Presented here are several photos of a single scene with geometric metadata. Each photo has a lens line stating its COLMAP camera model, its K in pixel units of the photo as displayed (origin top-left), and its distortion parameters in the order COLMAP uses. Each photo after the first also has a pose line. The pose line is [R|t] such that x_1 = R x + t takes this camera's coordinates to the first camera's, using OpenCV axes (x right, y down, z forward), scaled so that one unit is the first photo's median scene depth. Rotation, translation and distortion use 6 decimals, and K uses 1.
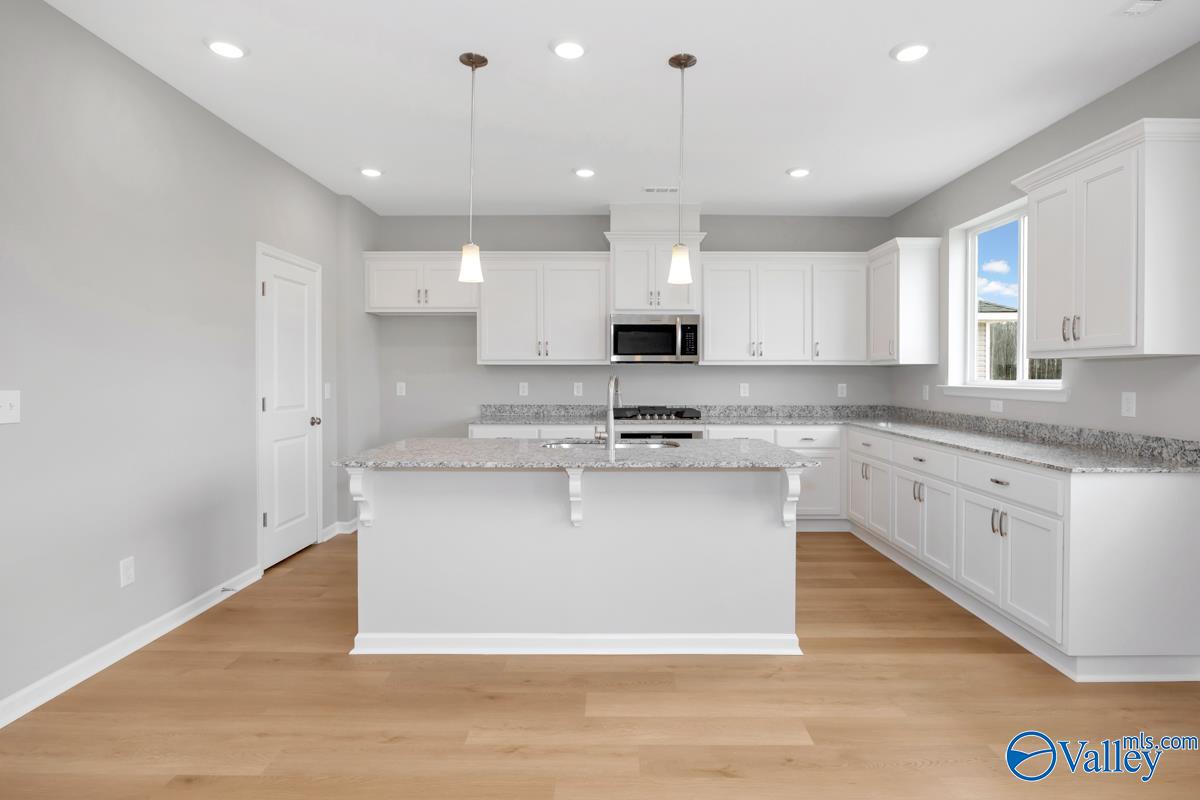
lens RADIAL K [[616.3, 0, 621.5], [0, 616.3, 377.6], [0, 0, 1]] dist [-0.014699, 0.000225]
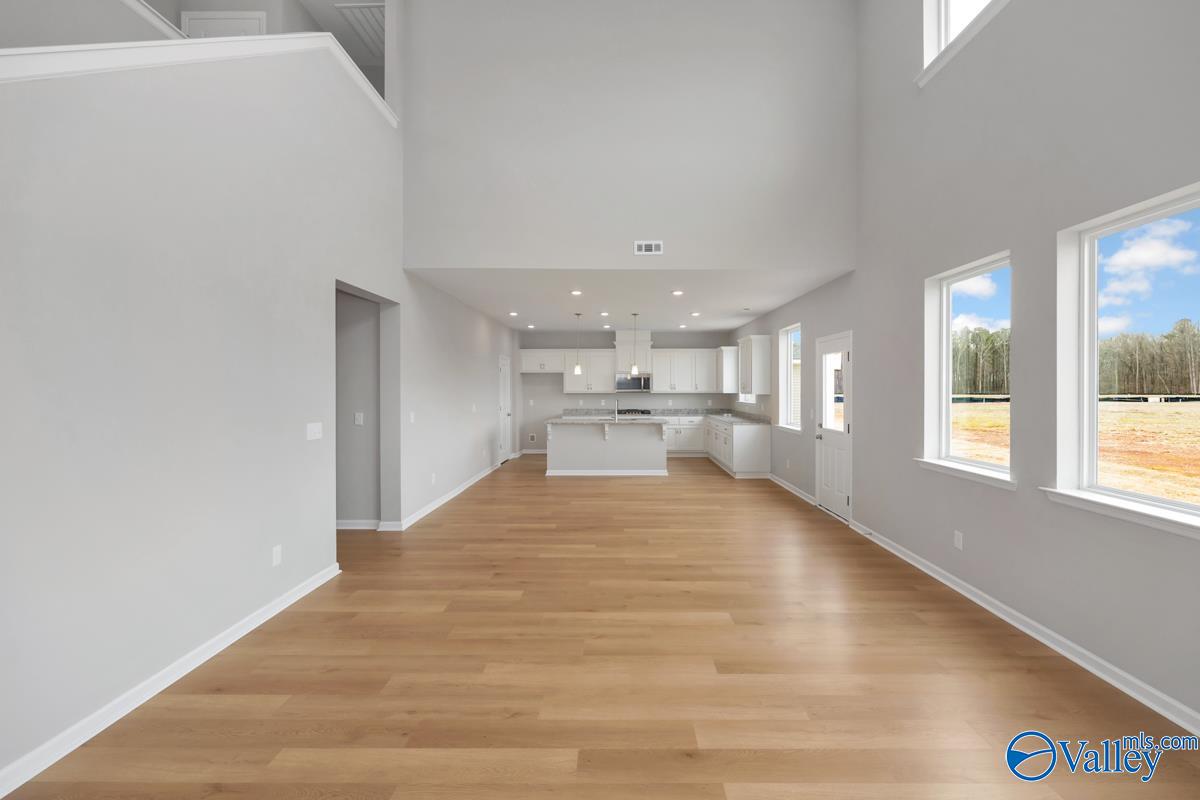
lens RADIAL K [[495.5, 0, 626.9], [0, 495.5, 391.9], [0, 0, 1]] dist [-0.005937, 0.000142]
pose [[0.999990, -0.002583, 0.003780, 0.020243], [0.002566, 0.999986, 0.004671, -0.036489], [-0.003792, -0.004662, 0.999982, -1.097996]]
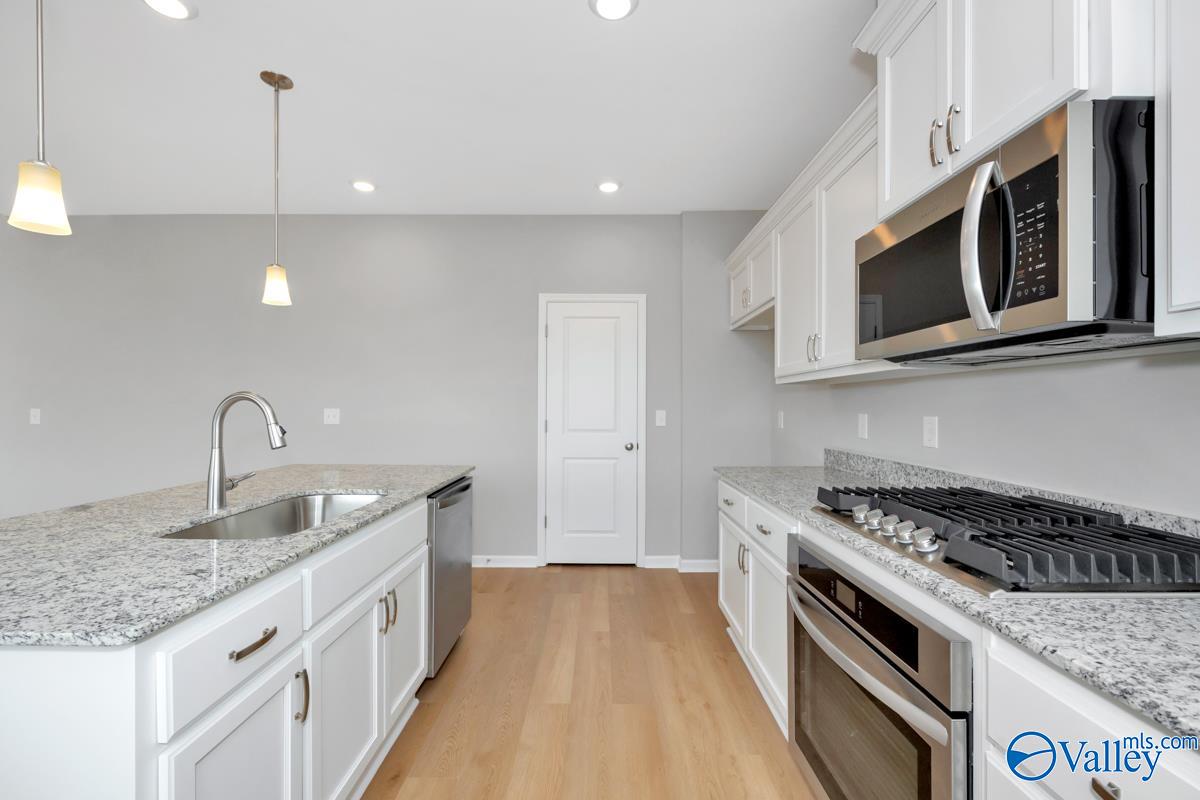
lens RADIAL K [[499.7, 0, 606.7], [0, 499.7, 407.3], [0, 0, 1]] dist [-0.016720, 0.000104]
pose [[-0.014767, 0.000398, -0.999891, 0.304266], [-0.005729, 0.999983, 0.000483, 0.003672], [0.999875, 0.005735, -0.014765, 0.860636]]
